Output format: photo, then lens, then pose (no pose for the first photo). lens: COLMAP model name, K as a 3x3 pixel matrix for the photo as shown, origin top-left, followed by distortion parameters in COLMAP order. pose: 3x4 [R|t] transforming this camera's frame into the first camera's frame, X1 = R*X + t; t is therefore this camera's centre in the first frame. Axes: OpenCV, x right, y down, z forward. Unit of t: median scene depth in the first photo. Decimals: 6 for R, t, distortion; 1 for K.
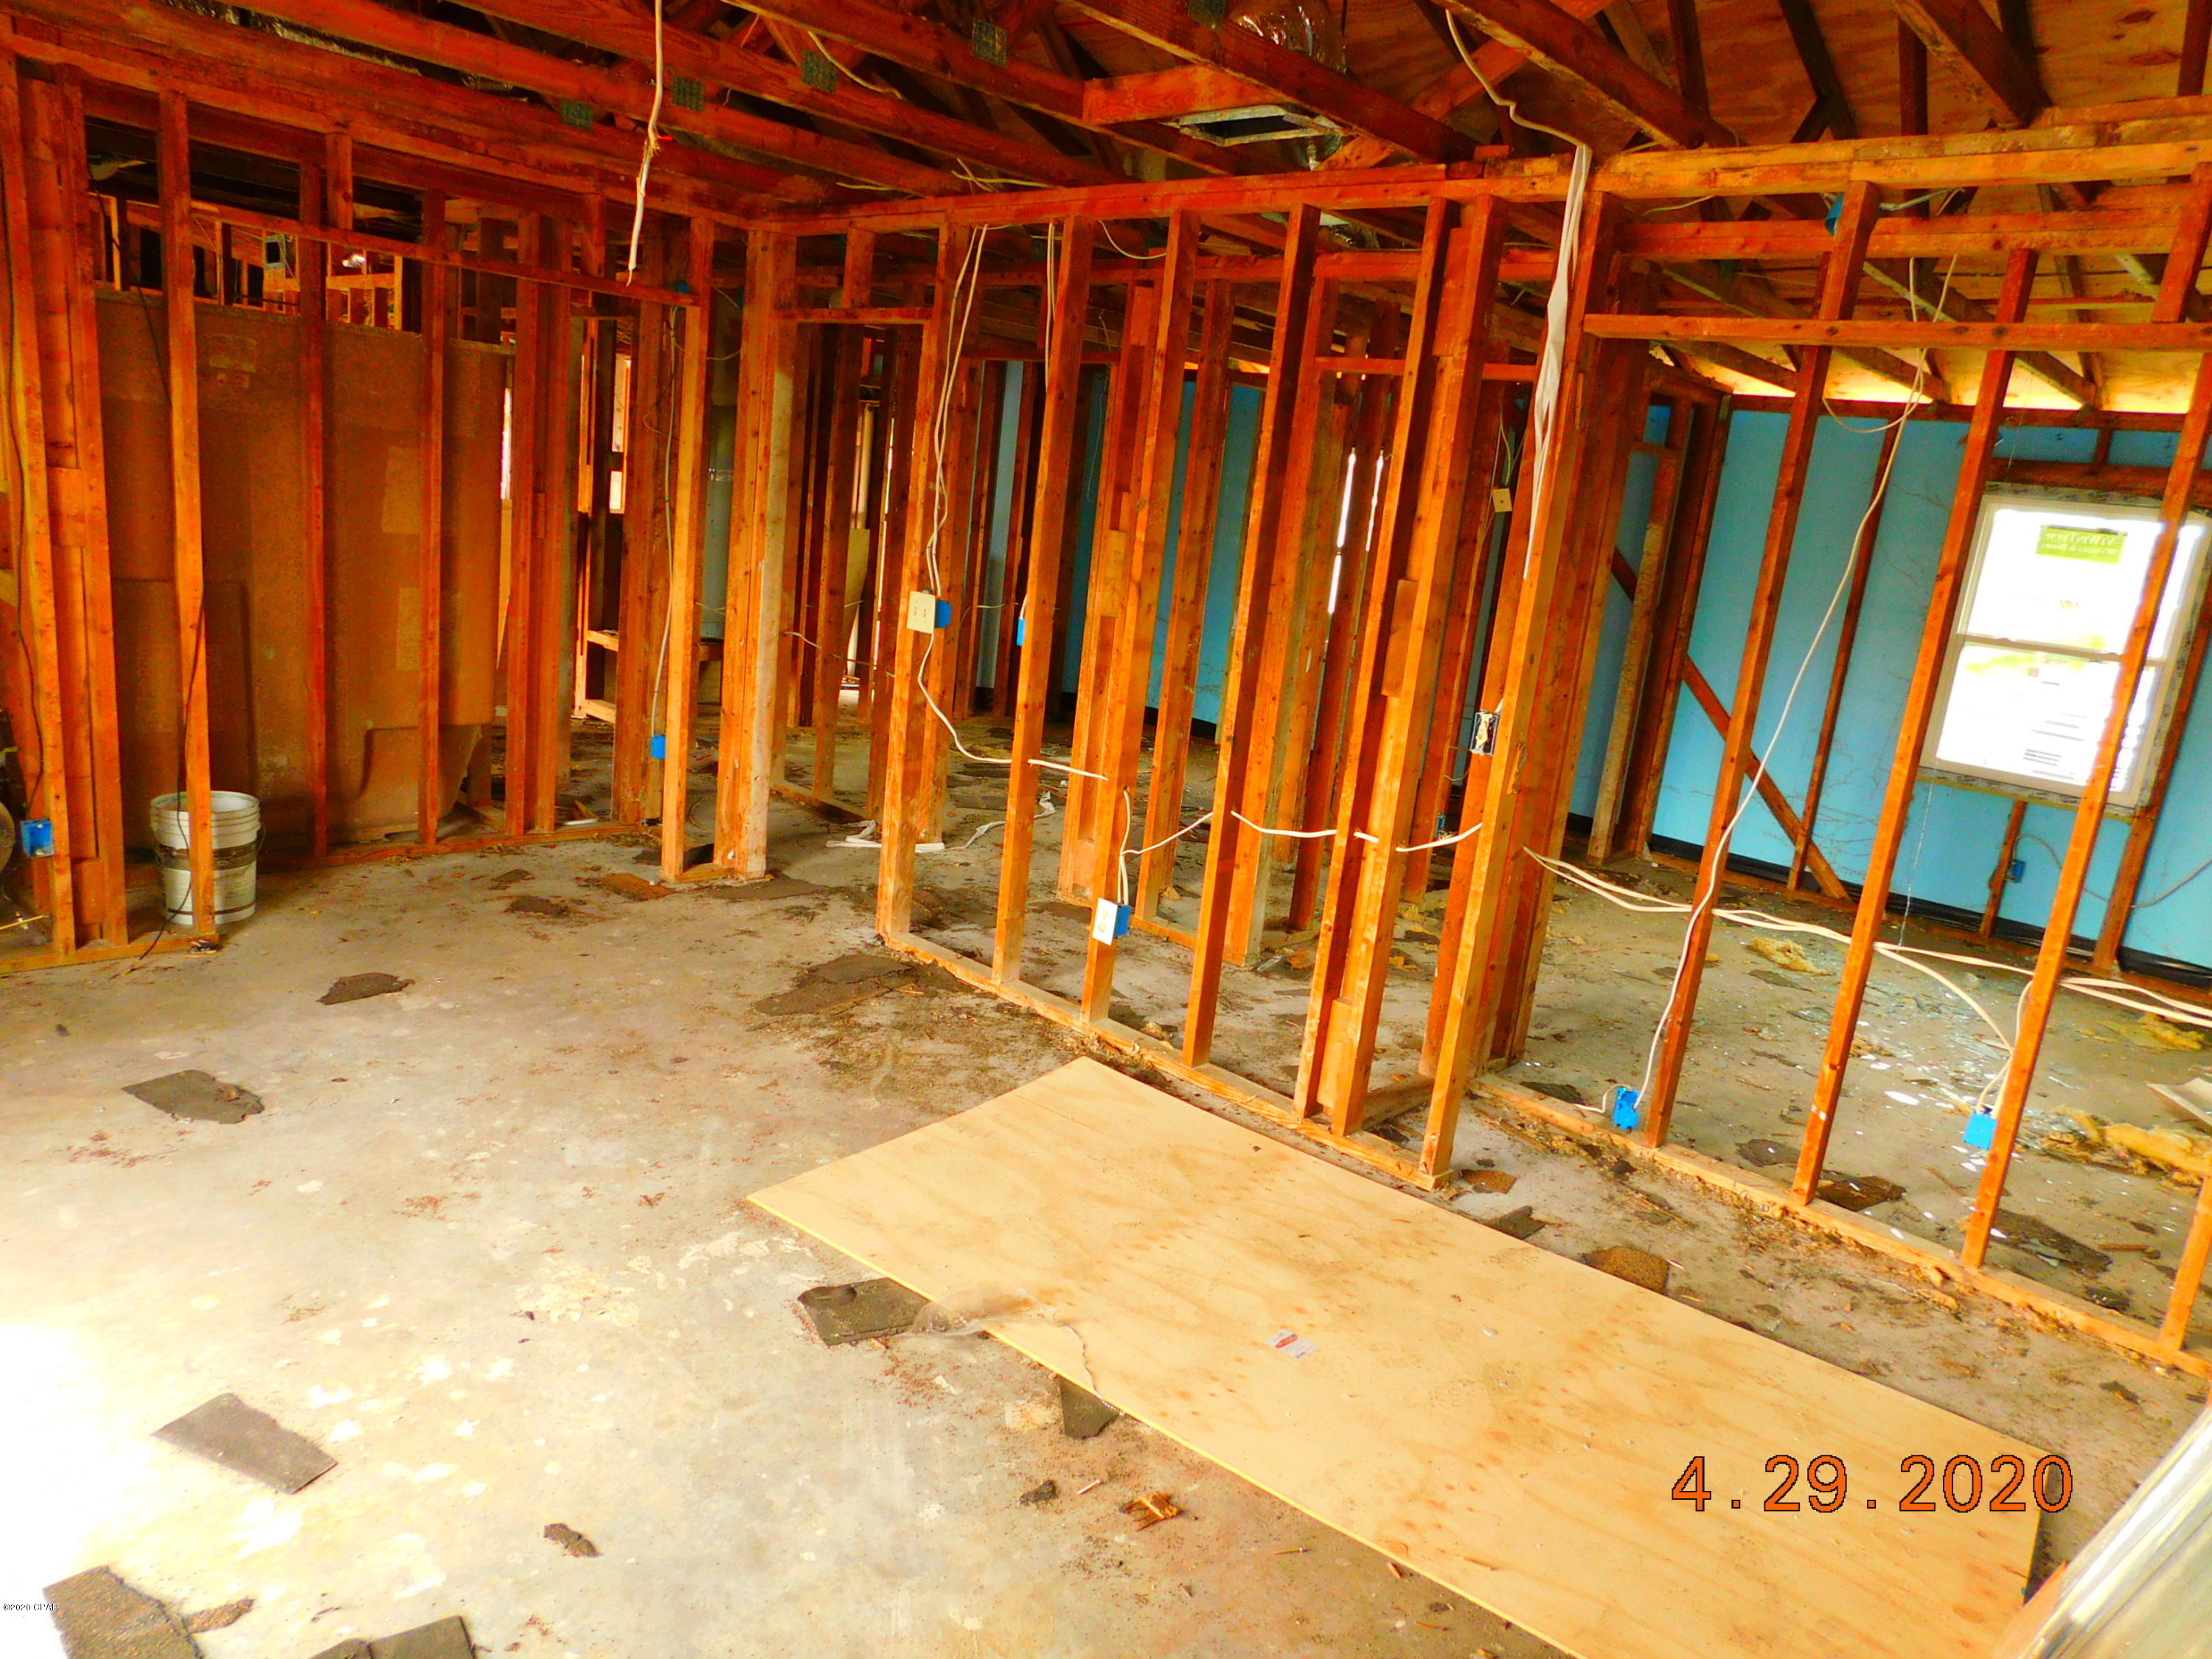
lens RADIAL K [[1469.4, 0, 1110.1], [0, 1469.4, 825.7], [0, 0, 1]] dist [-0.069606, 0.056729]
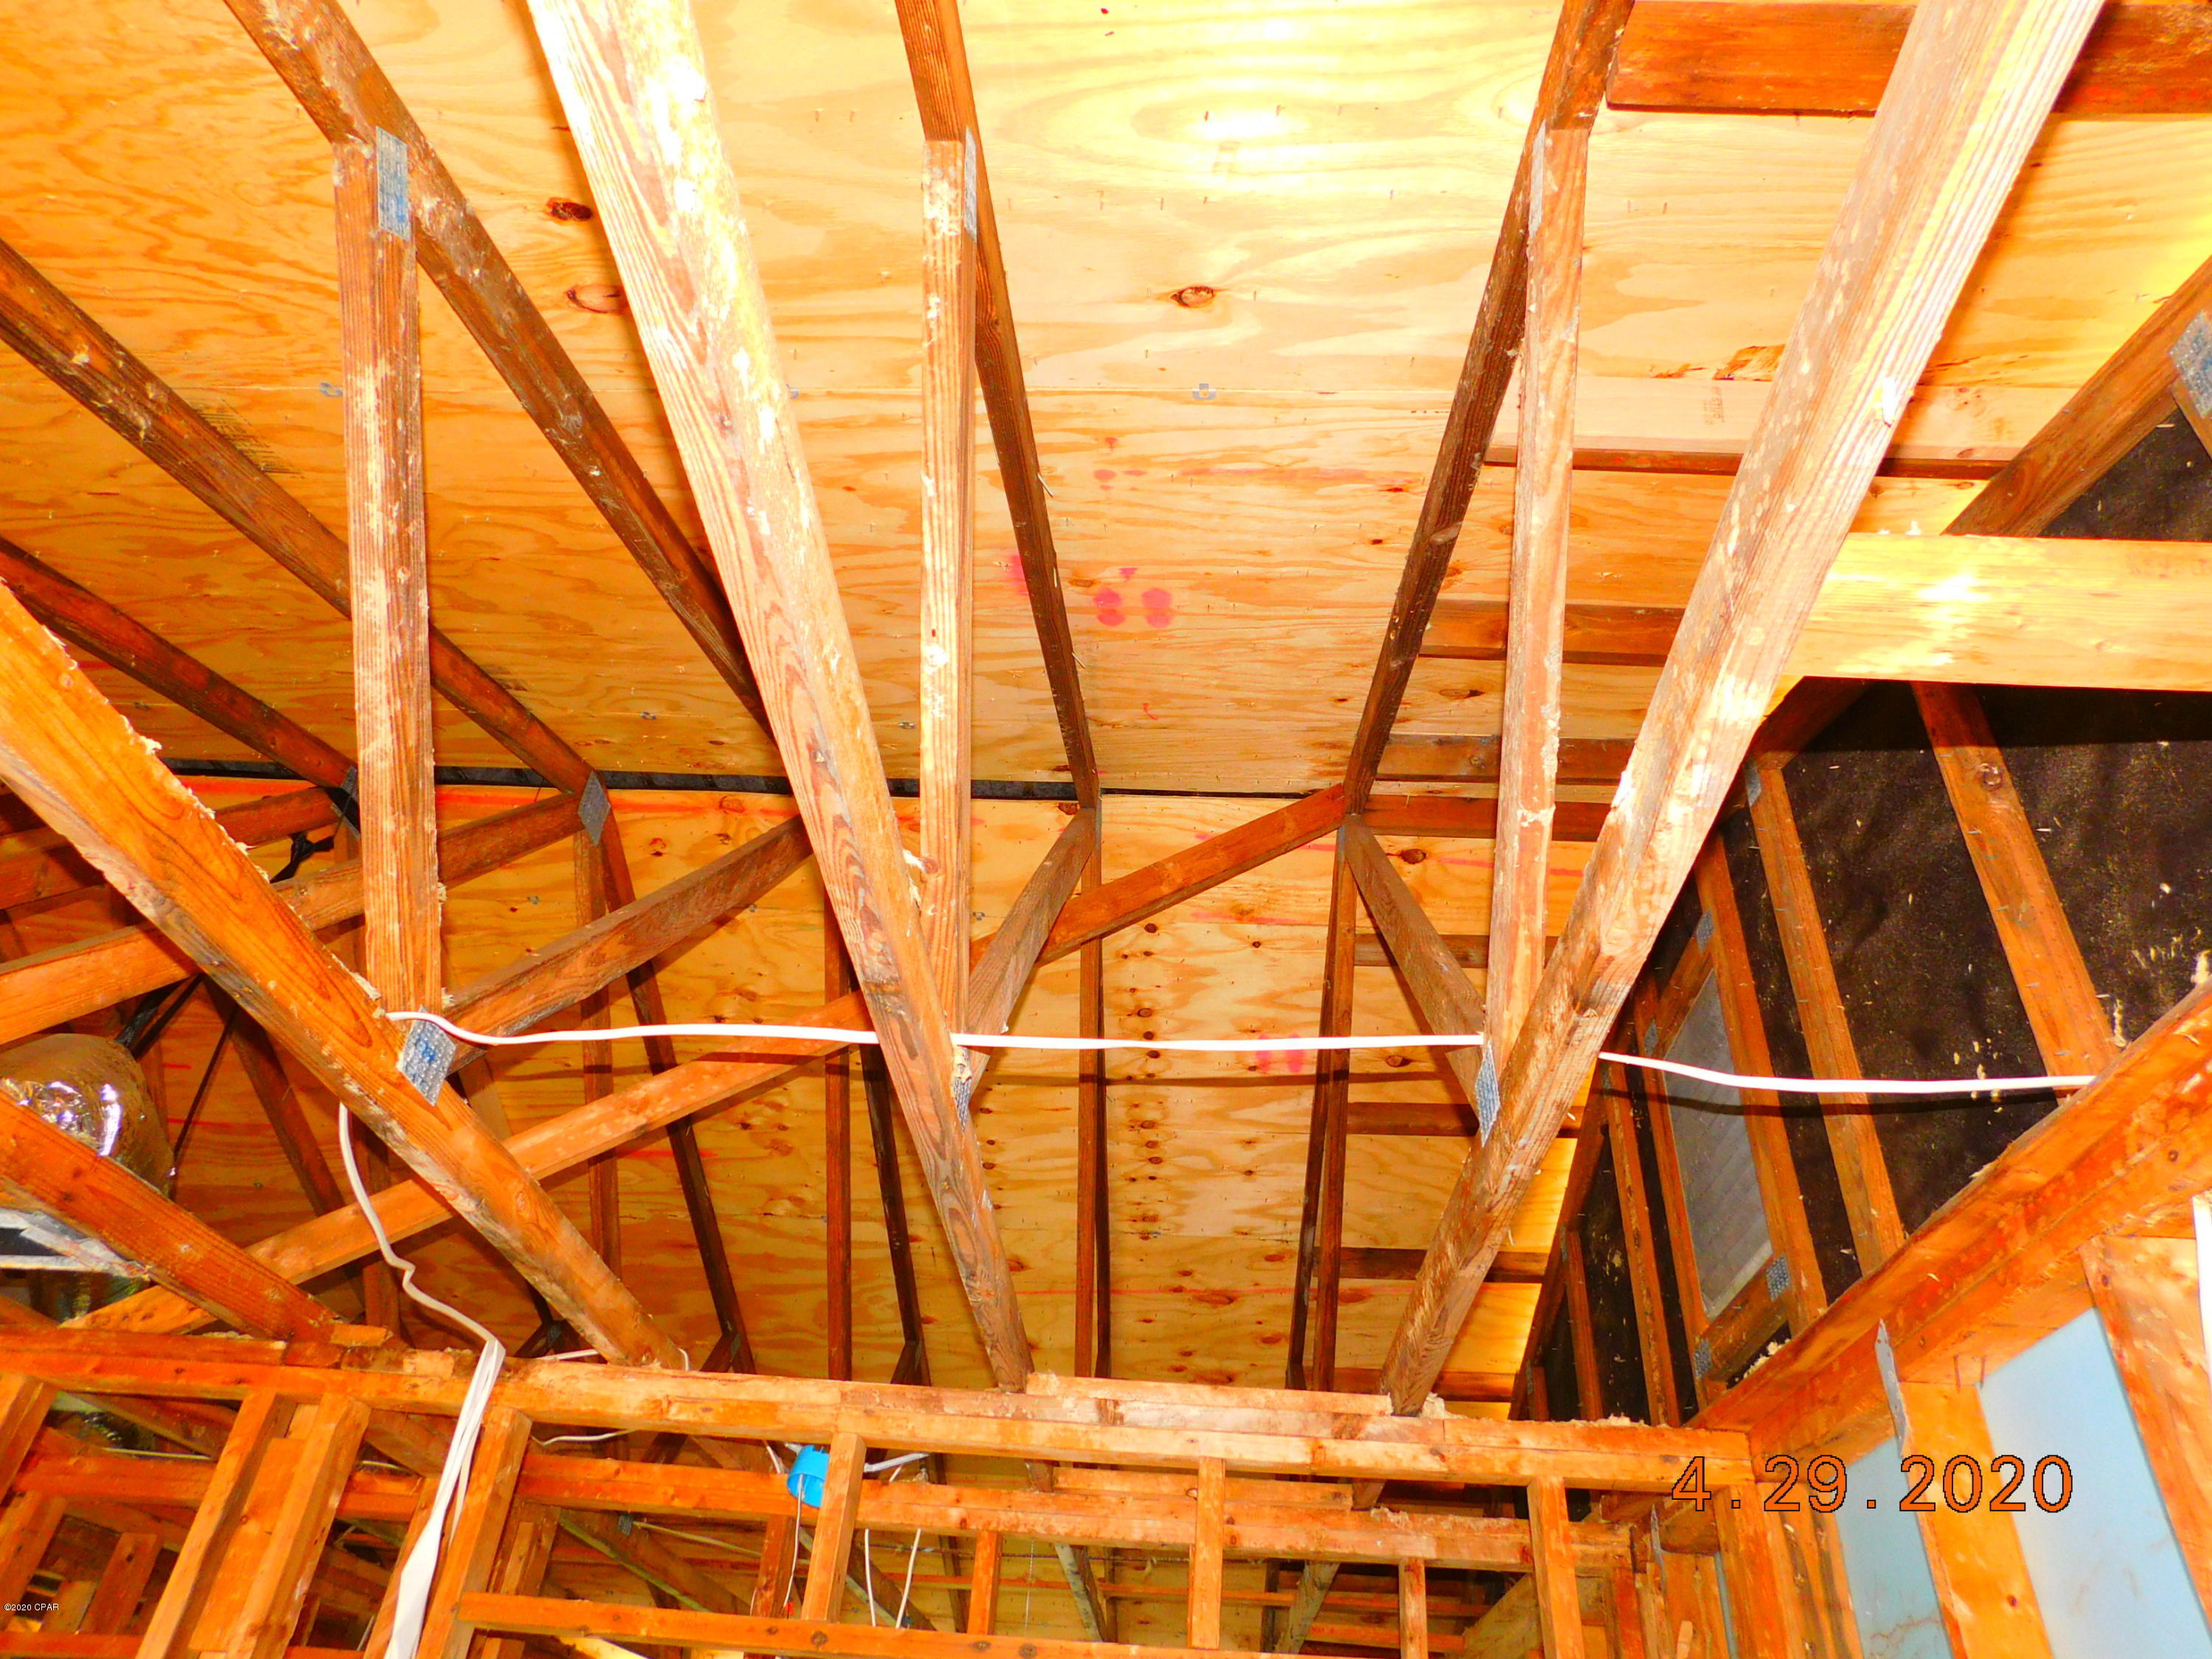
lens RADIAL K [[1469.4, 0, 1110.1], [0, 1469.4, 825.7], [0, 0, 1]] dist [-0.069606, 0.056729]
pose [[0.753255, 0.340095, 0.562976, 0.044463], [0.166925, 0.729068, -0.663774, -0.088884], [-0.636194, 0.593966, 0.492404, 0.205102]]
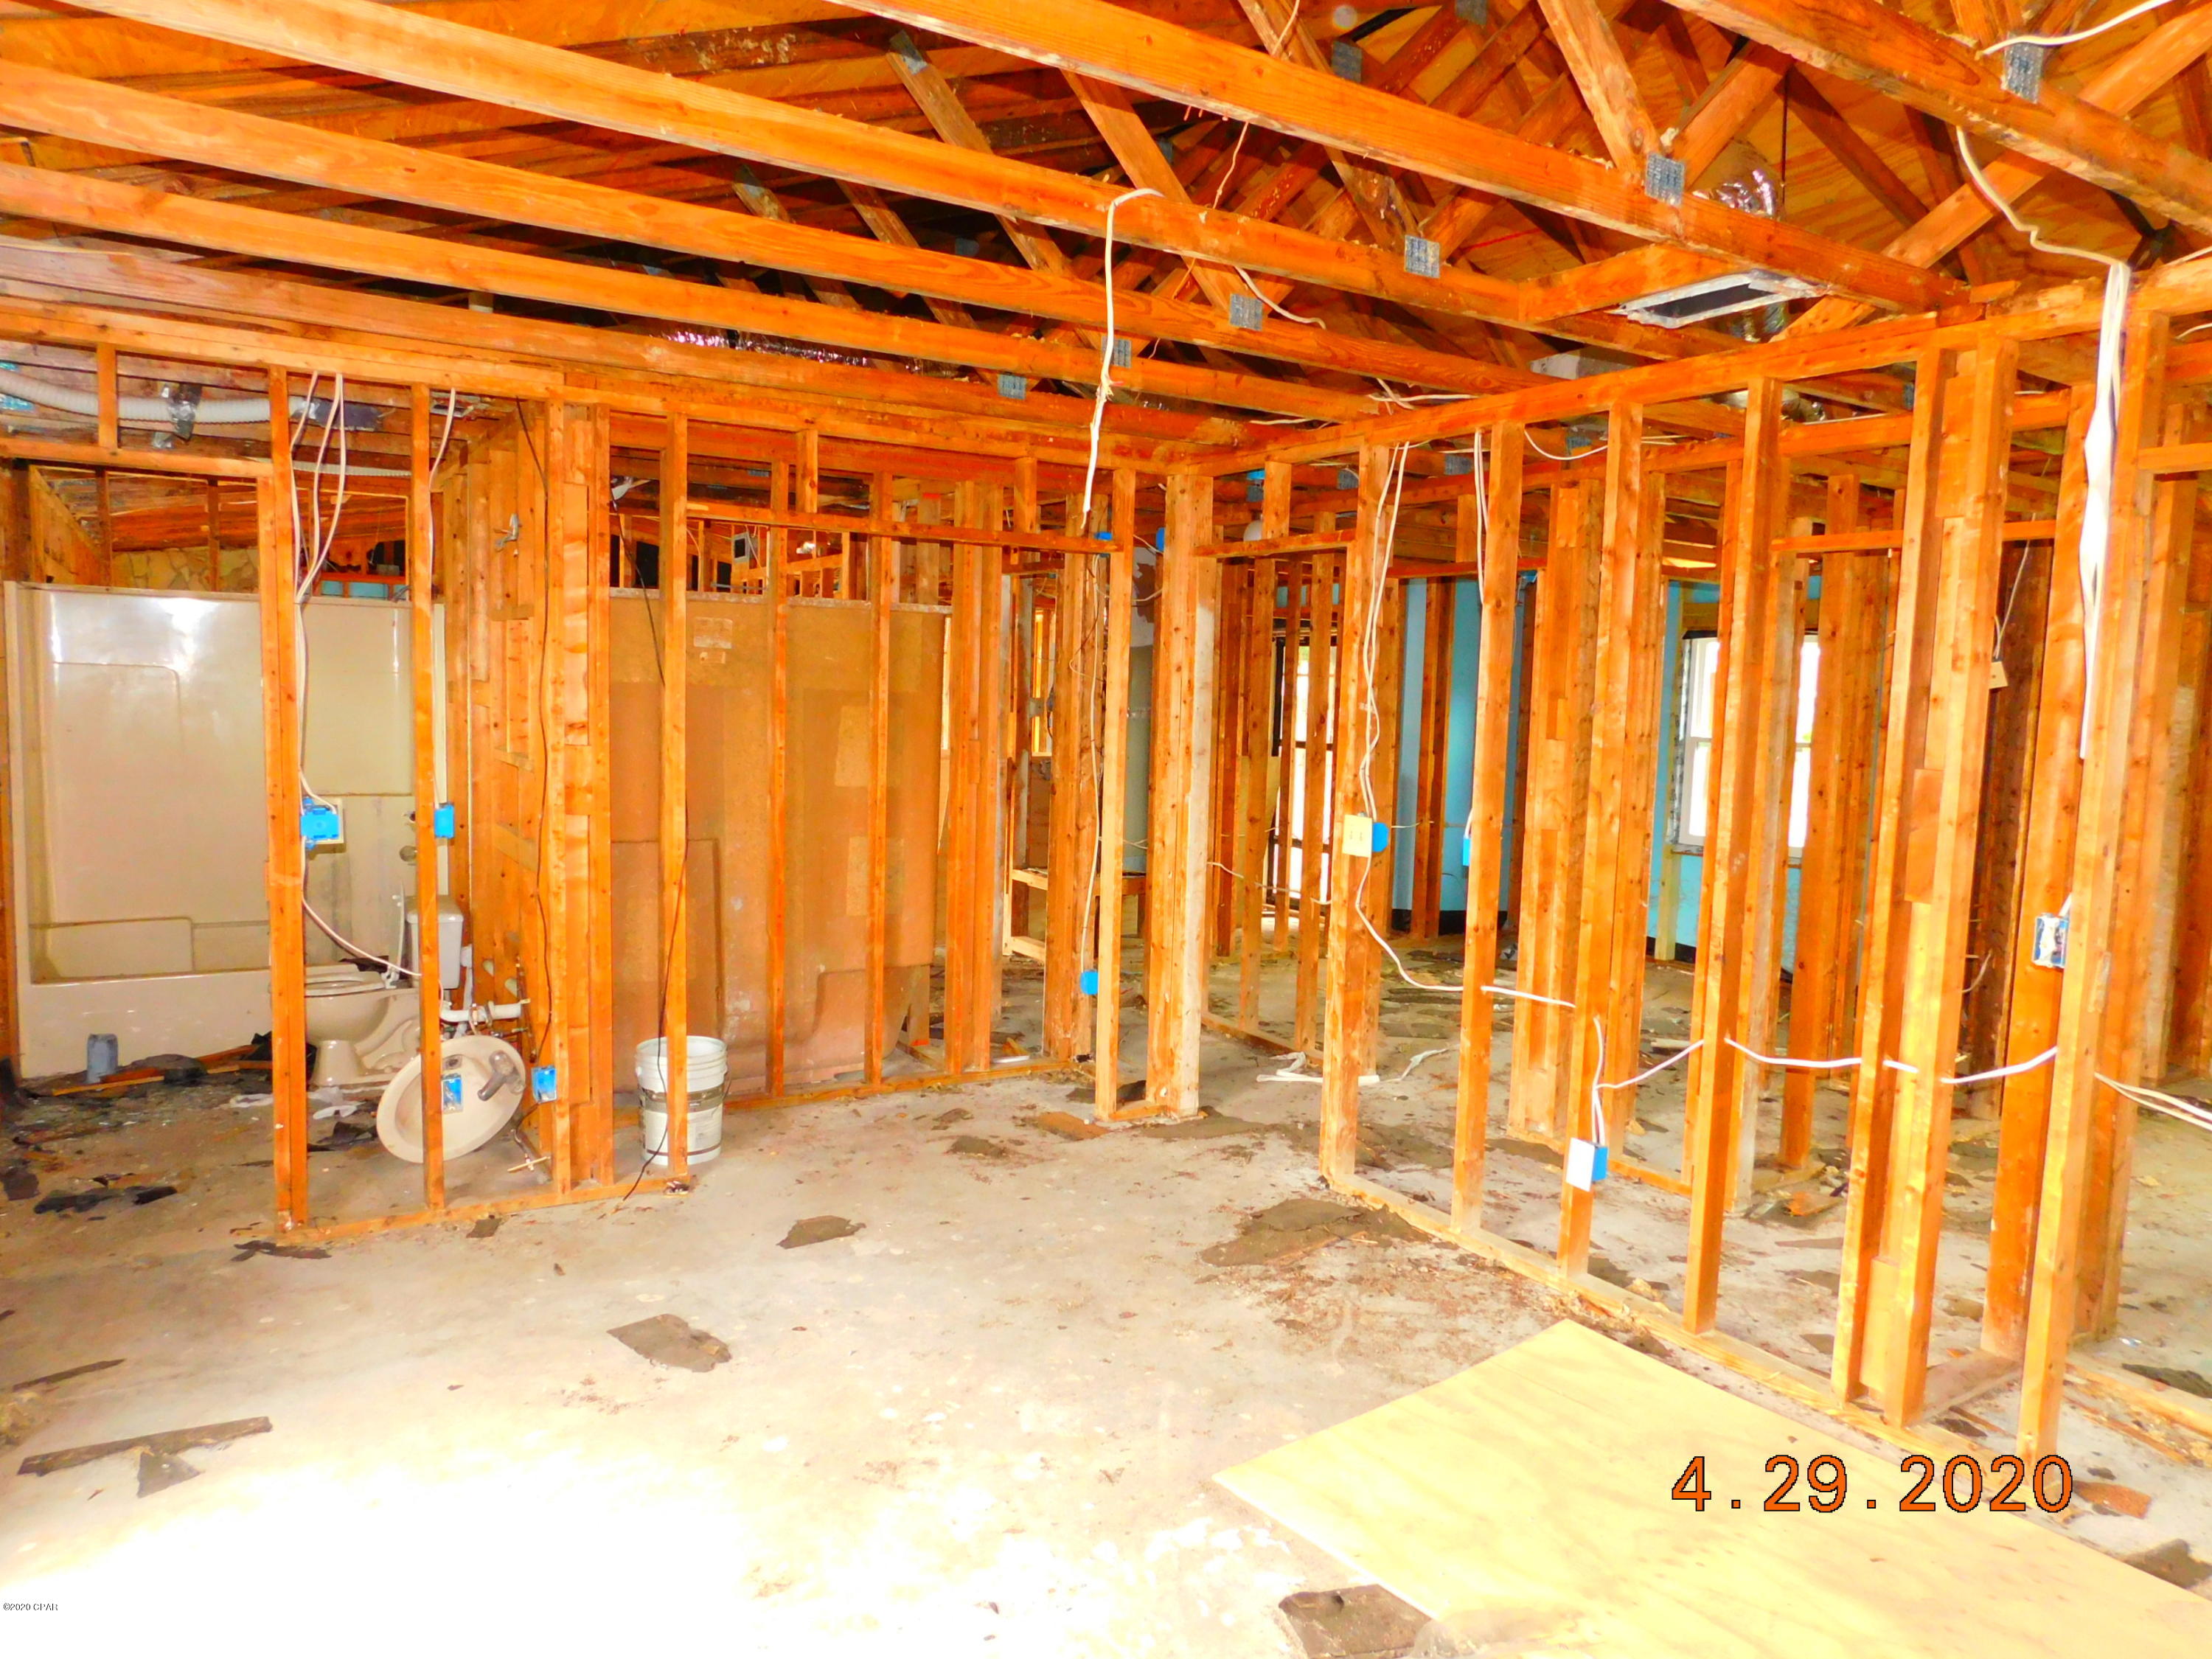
lens RADIAL K [[1469.4, 0, 1110.1], [0, 1469.4, 825.7], [0, 0, 1]] dist [-0.069606, 0.056729]
pose [[0.964096, -0.056184, -0.259541, -0.038068], [0.016372, 0.988079, -0.153076, -0.008212], [0.265047, 0.143331, 0.953523, 0.040480]]
